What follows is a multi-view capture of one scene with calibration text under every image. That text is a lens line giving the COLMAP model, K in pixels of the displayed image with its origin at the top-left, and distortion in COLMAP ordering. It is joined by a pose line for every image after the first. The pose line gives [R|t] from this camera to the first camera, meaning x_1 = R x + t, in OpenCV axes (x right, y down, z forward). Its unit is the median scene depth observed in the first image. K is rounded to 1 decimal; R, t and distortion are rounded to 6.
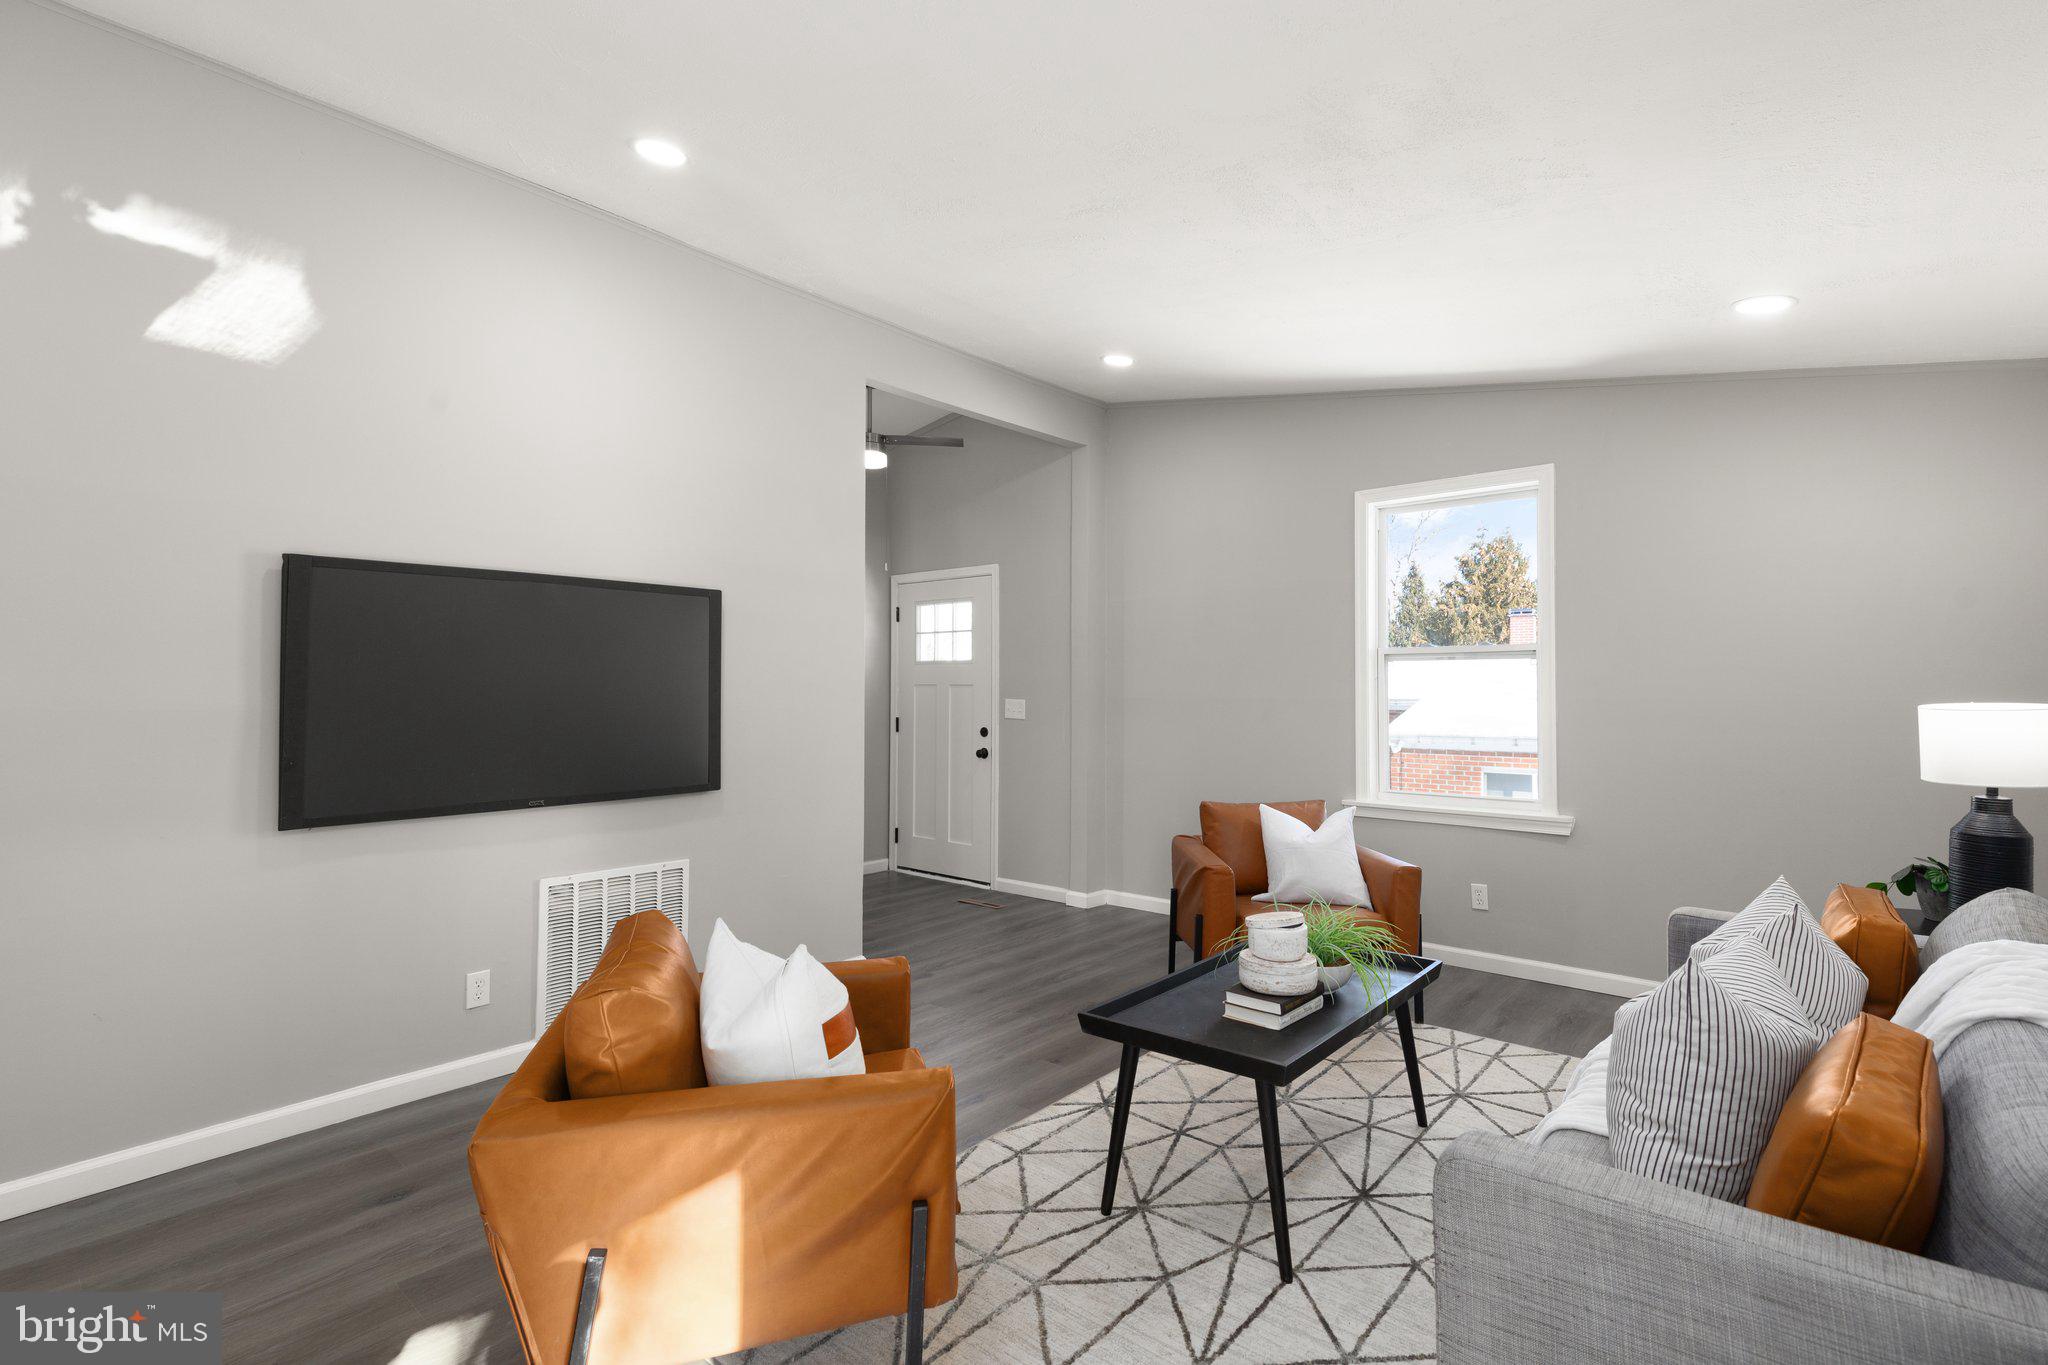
lens RADIAL K [[945.3, 0, 1035.0], [0, 945.3, 676.1], [0, 0, 1]] dist [0.009949, -0.003512]
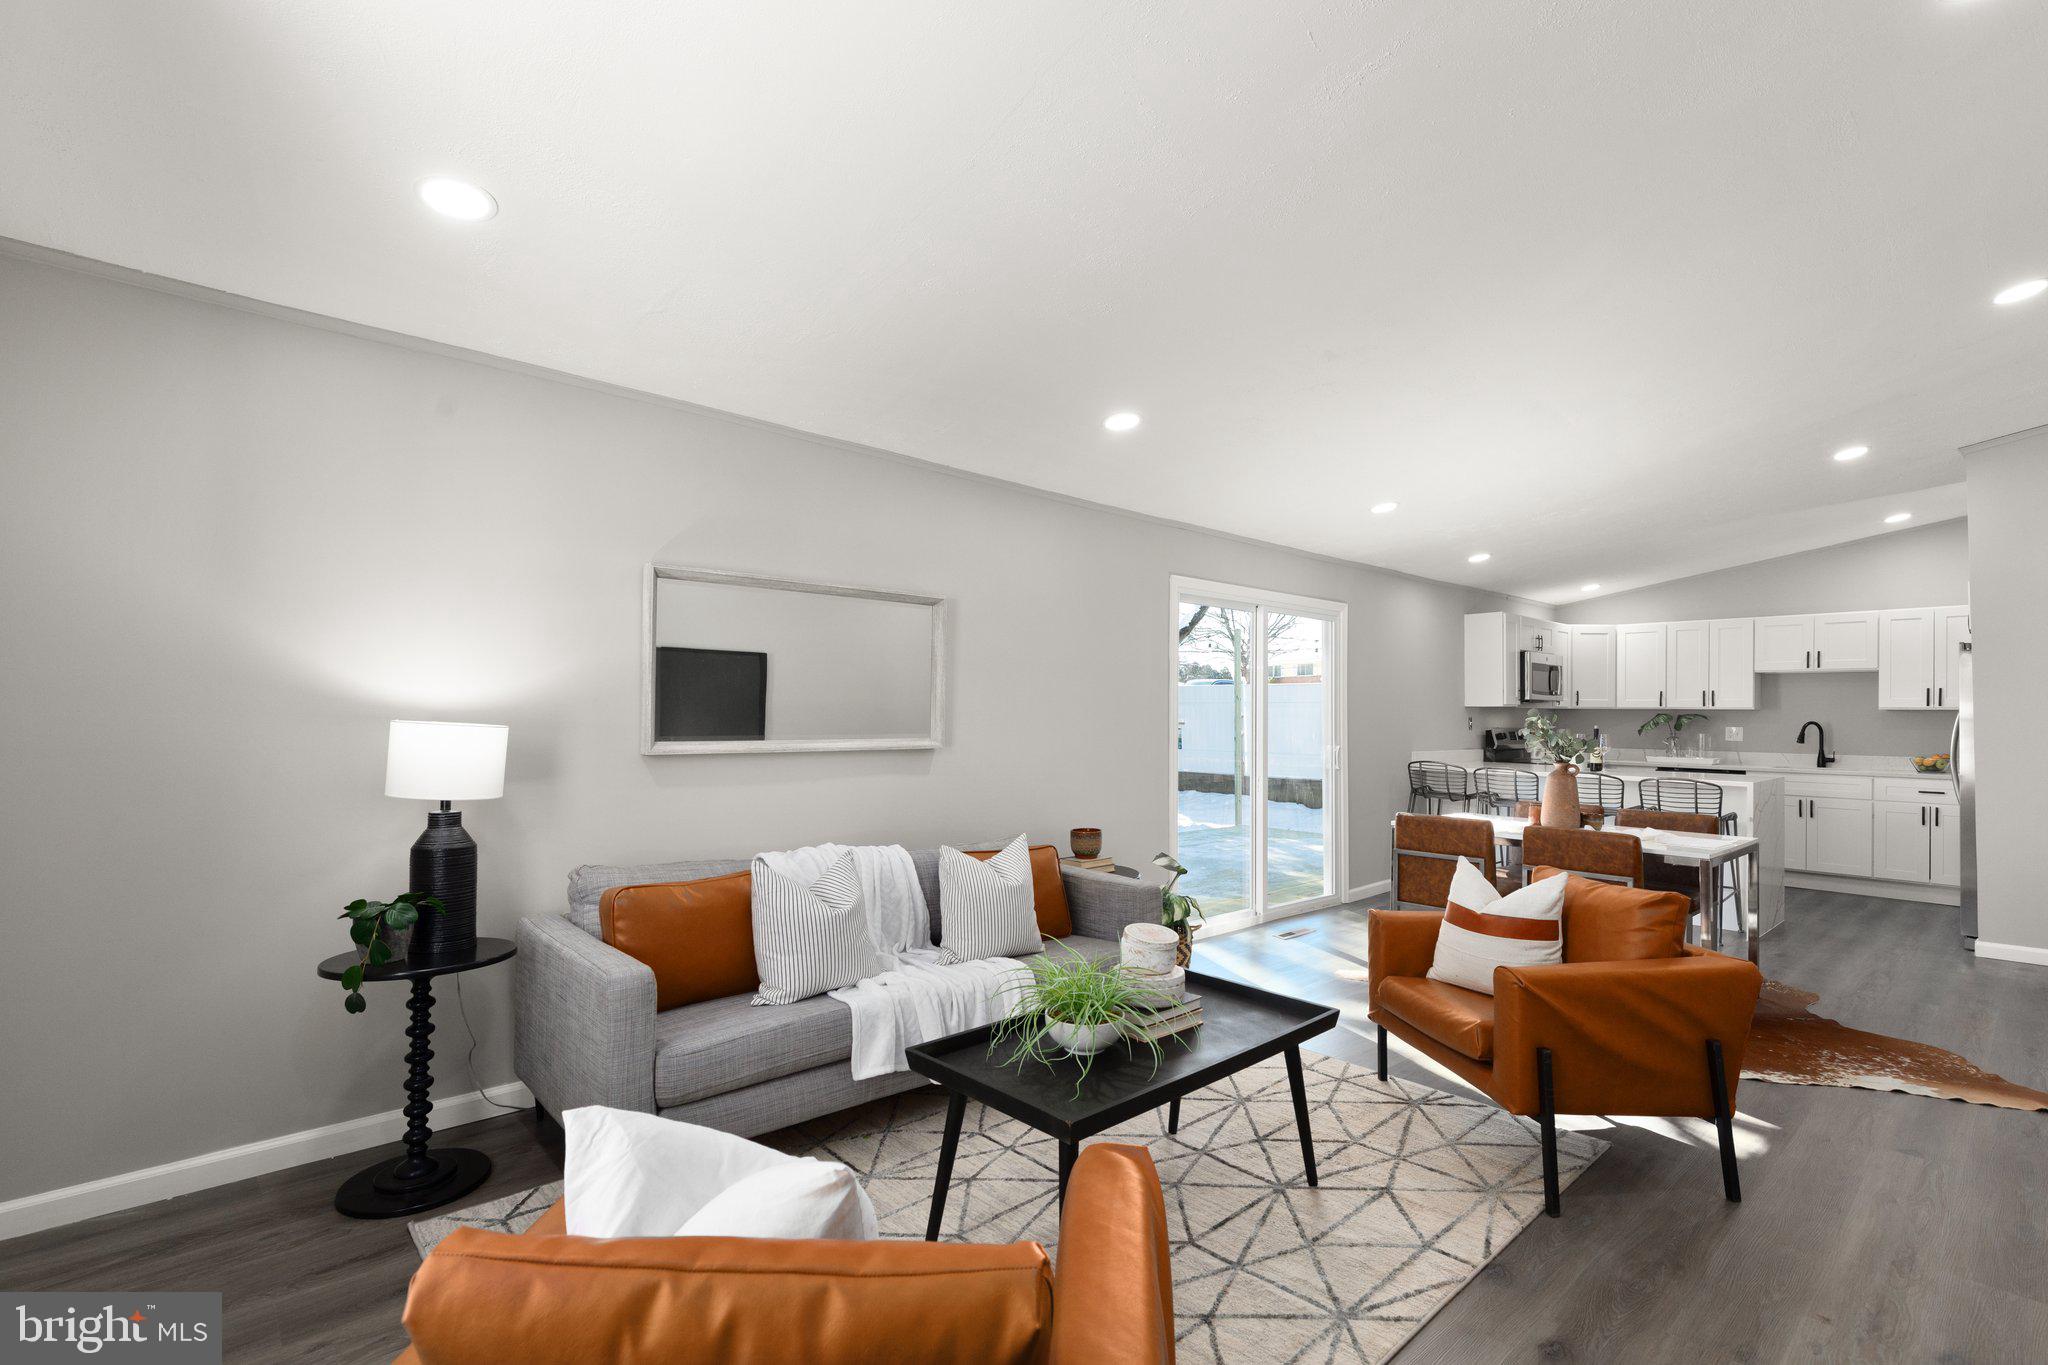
lens RADIAL K [[945.3, 0, 1017.6], [0, 945.3, 702.5], [0, 0, 1]] dist [0.009949, -0.003512]
pose [[-0.992220, -0.011124, 0.124000, 0.217899], [-0.014251, 0.999602, -0.024358, 0.021689], [-0.123680, -0.025936, -0.991983, 1.617001]]
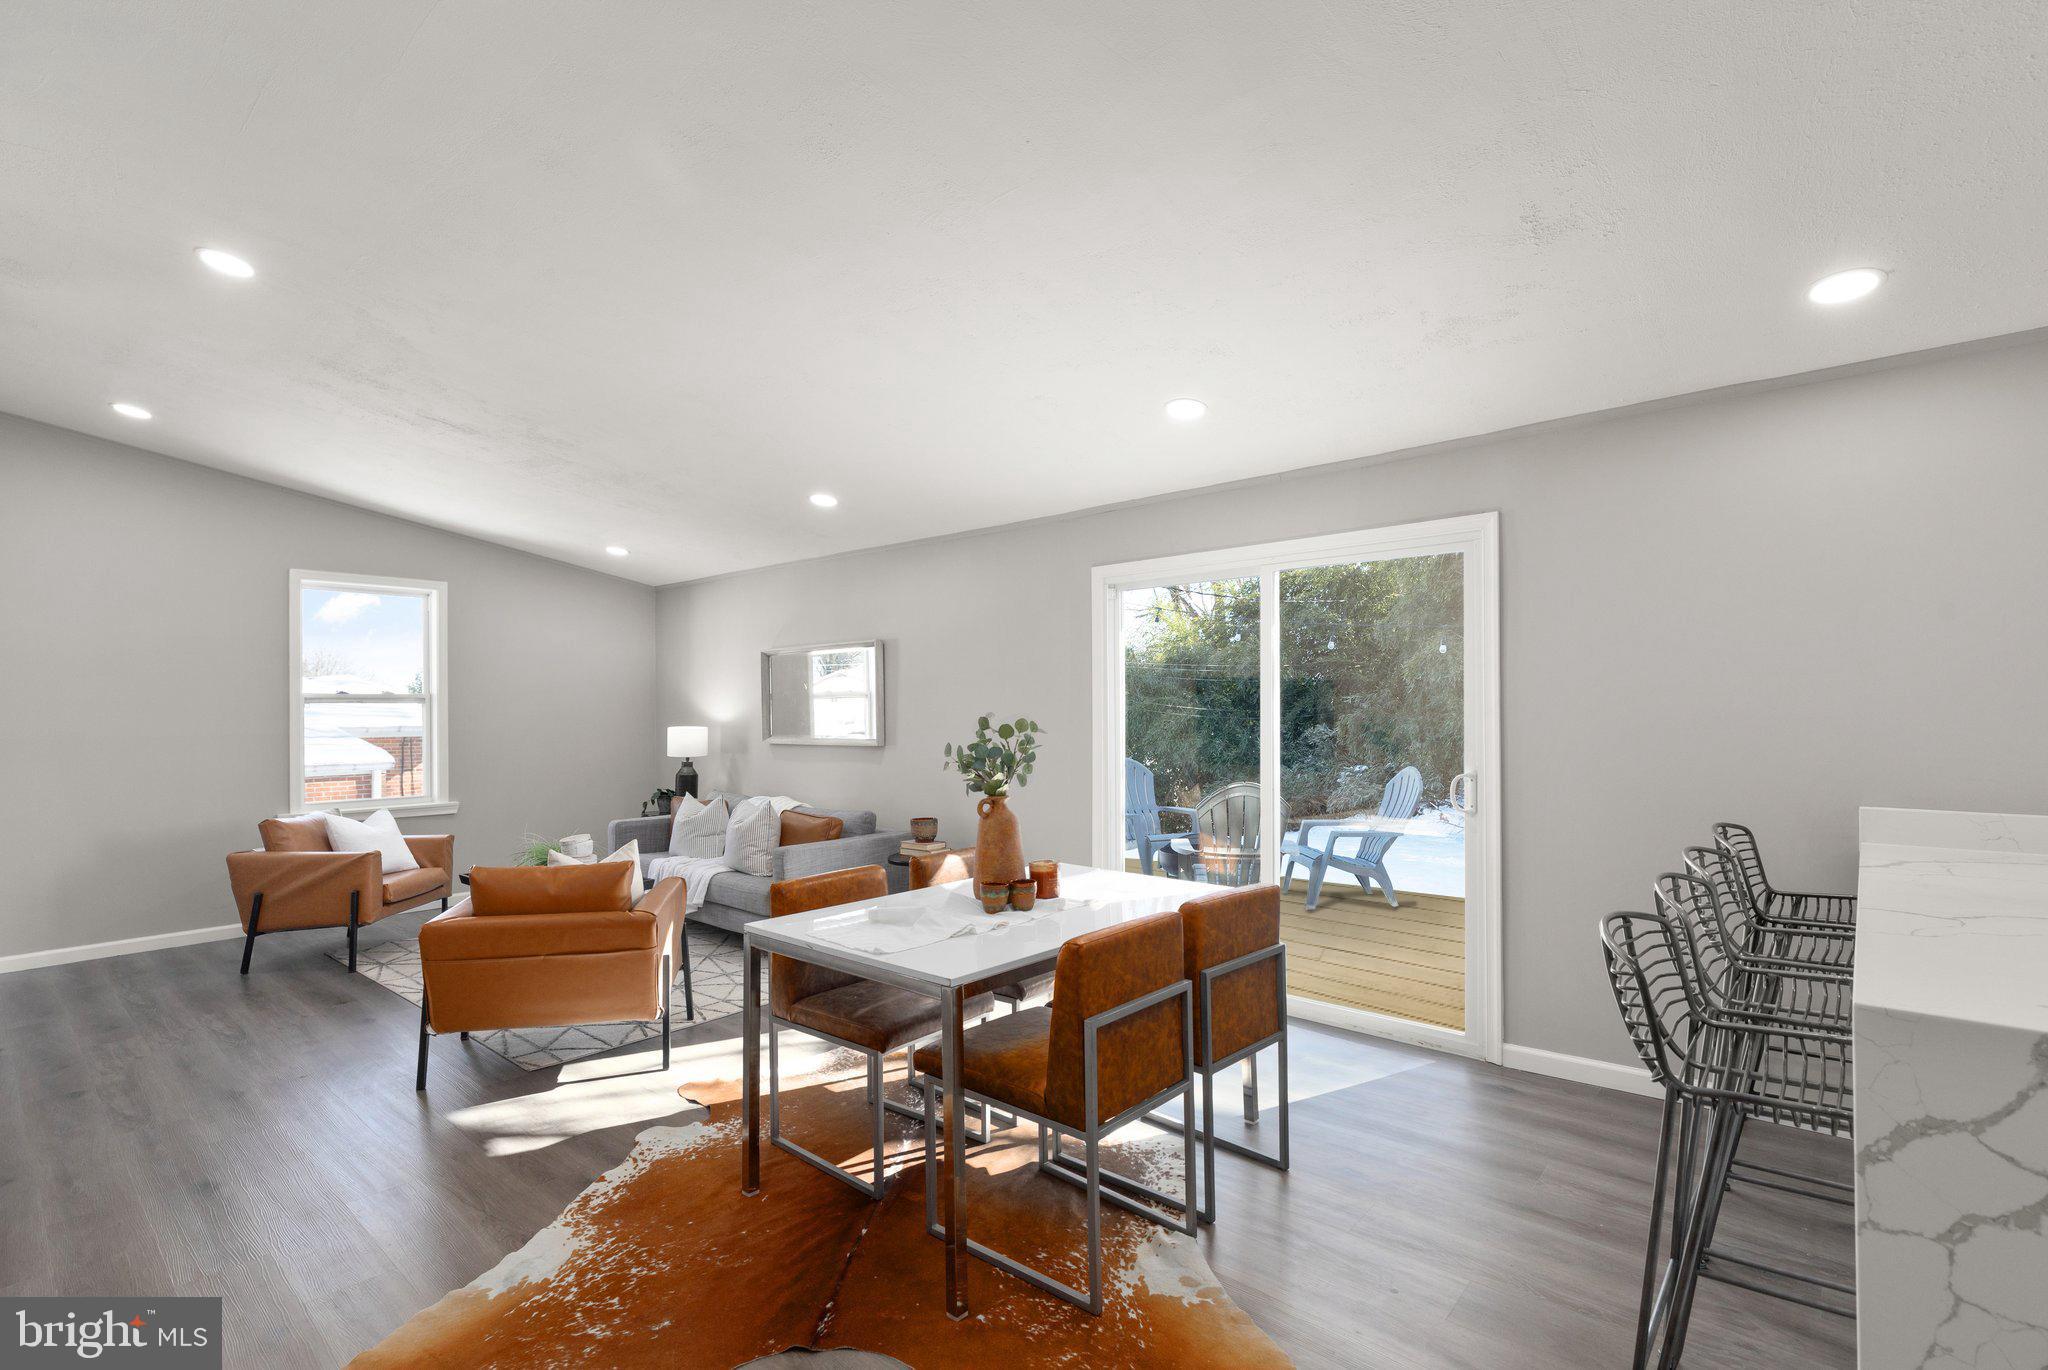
lens RADIAL K [[945.3, 0, 1006.6], [0, 945.3, 698.2], [0, 0, 1]] dist [0.009949, -0.003512]
pose [[0.022998, 0.013871, 0.999639, -1.377099], [-0.005943, 0.999888, -0.013738, -0.015995], [-0.999718, -0.005624, 0.023078, 0.027493]]
